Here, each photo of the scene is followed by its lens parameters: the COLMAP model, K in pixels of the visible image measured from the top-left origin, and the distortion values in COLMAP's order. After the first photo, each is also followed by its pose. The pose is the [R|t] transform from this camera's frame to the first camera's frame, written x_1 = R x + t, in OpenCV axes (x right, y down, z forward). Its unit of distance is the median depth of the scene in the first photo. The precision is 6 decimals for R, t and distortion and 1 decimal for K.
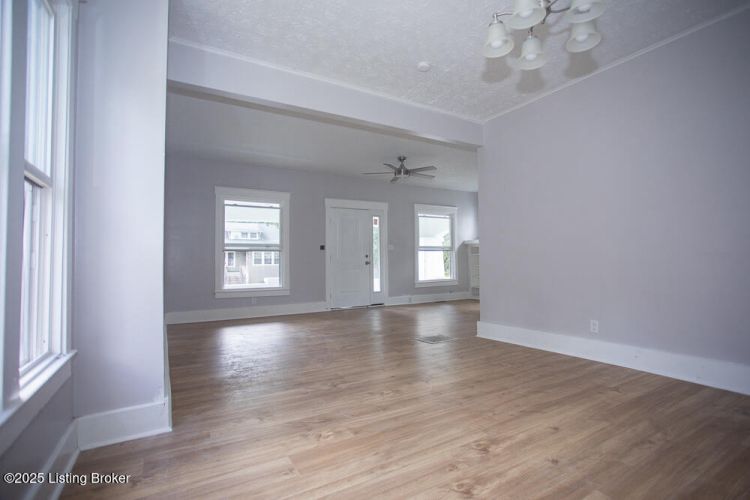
lens RADIAL K [[363.0, 0, 380.6], [0, 363.0, 247.1], [0, 0, 1]] dist [-0.047966, 0.012003]
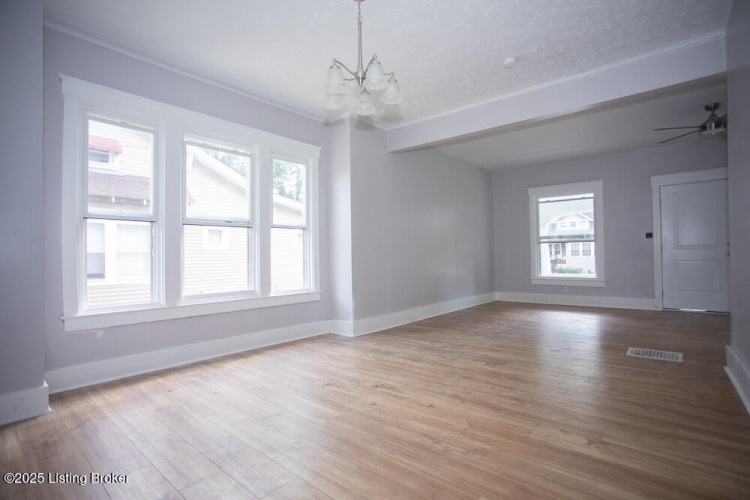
lens RADIAL K [[363.0, 0, 386.3], [0, 363.0, 253.2], [0, 0, 1]] dist [-0.047966, 0.012003]
pose [[0.336307, 0.001360, -0.941751, 0.754311], [0.047663, 0.998693, 0.018463, -0.003121], [0.940545, -0.051096, 0.335803, 0.248101]]
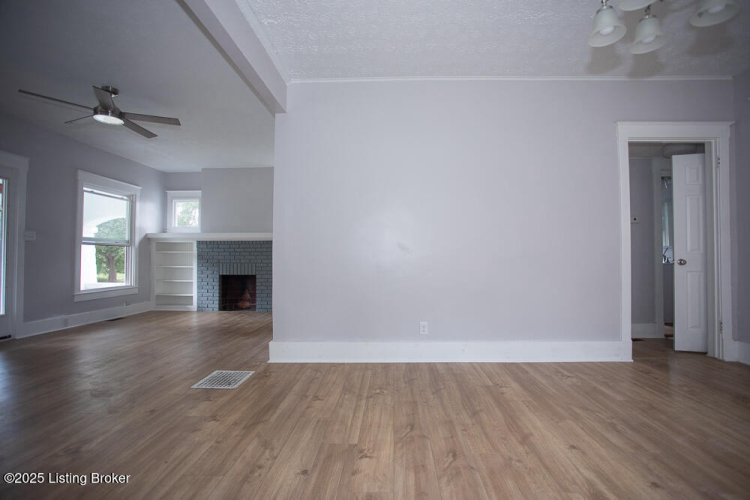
lens RADIAL K [[363.0, 0, 379.7], [0, 363.0, 251.2], [0, 0, 1]] dist [-0.047966, 0.012003]
pose [[0.544163, 0.027995, 0.838512, -0.277551], [-0.038870, 0.999211, -0.008135, 0.015379], [-0.838079, -0.028166, 0.544822, 0.461395]]
